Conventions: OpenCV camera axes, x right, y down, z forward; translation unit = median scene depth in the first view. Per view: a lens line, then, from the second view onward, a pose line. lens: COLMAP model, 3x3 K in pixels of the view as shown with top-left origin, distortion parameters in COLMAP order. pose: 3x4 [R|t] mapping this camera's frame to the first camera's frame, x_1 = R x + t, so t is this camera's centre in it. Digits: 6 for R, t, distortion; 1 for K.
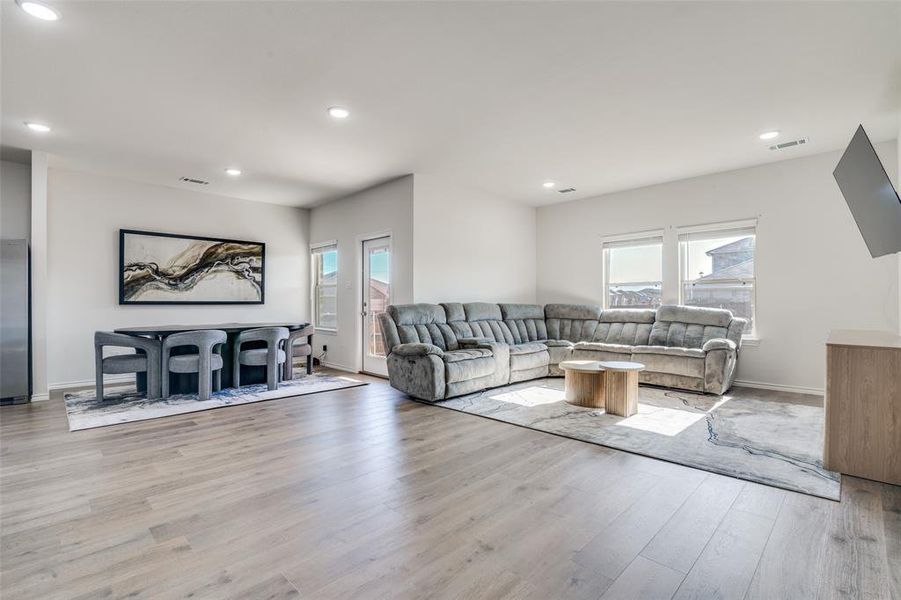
lens RADIAL K [[420.3, 0, 446.4], [0, 420.3, 304.6], [0, 0, 1]] dist [-0.021777, 0.001206]
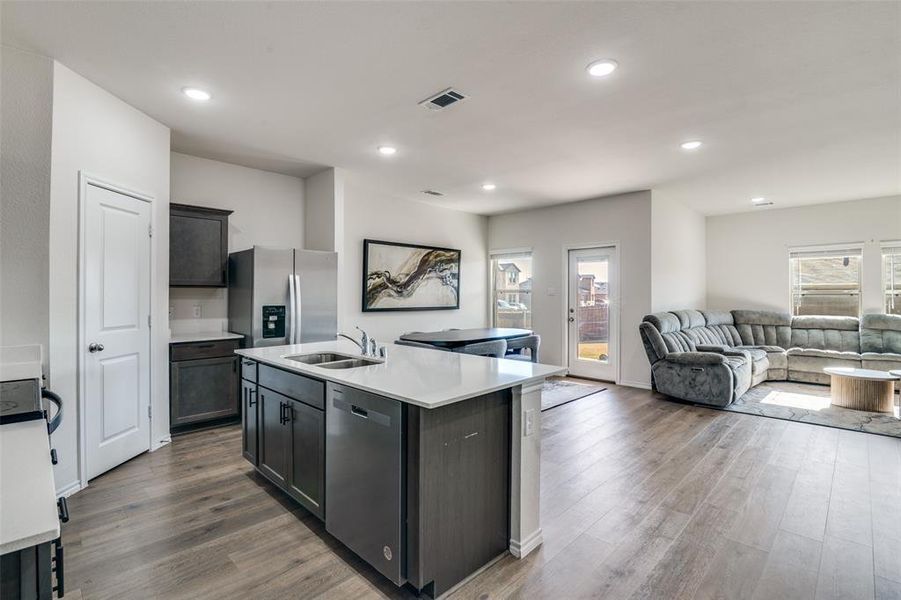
lens RADIAL K [[420.3, 0, 442.2], [0, 420.3, 298.1], [0, 0, 1]] dist [-0.021777, 0.001206]
pose [[0.999981, 0.003926, 0.004806, -0.580406], [-0.003942, 0.999987, 0.003289, -0.037558], [-0.004793, -0.003308, 0.999983, -0.048822]]
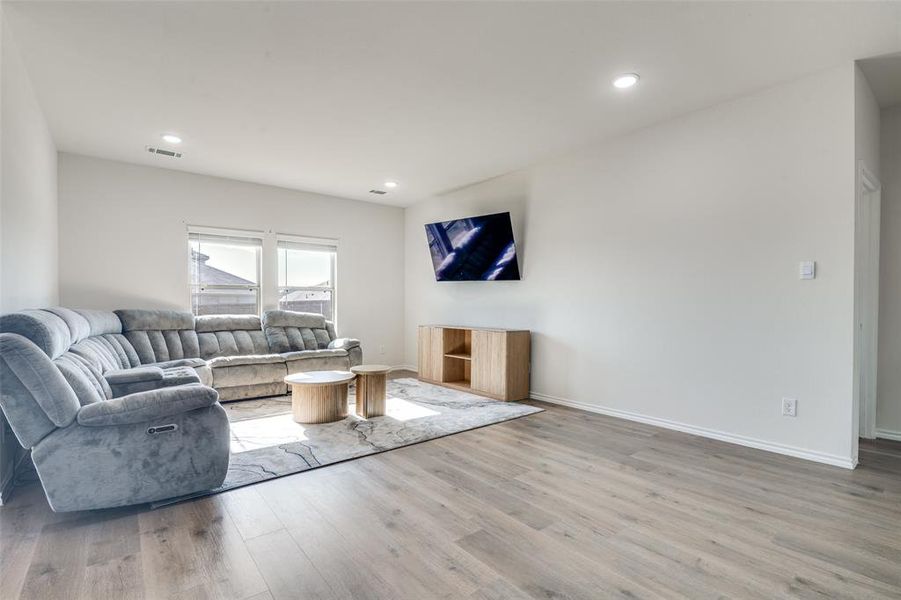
lens RADIAL K [[420.3, 0, 444.8], [0, 420.3, 307.8], [0, 0, 1]] dist [-0.021777, 0.001206]
pose [[0.110051, -0.001823, 0.993924, -0.412778], [0.005021, 0.999987, 0.001278, -0.003759], [-0.993913, 0.004850, 0.110059, 0.486042]]
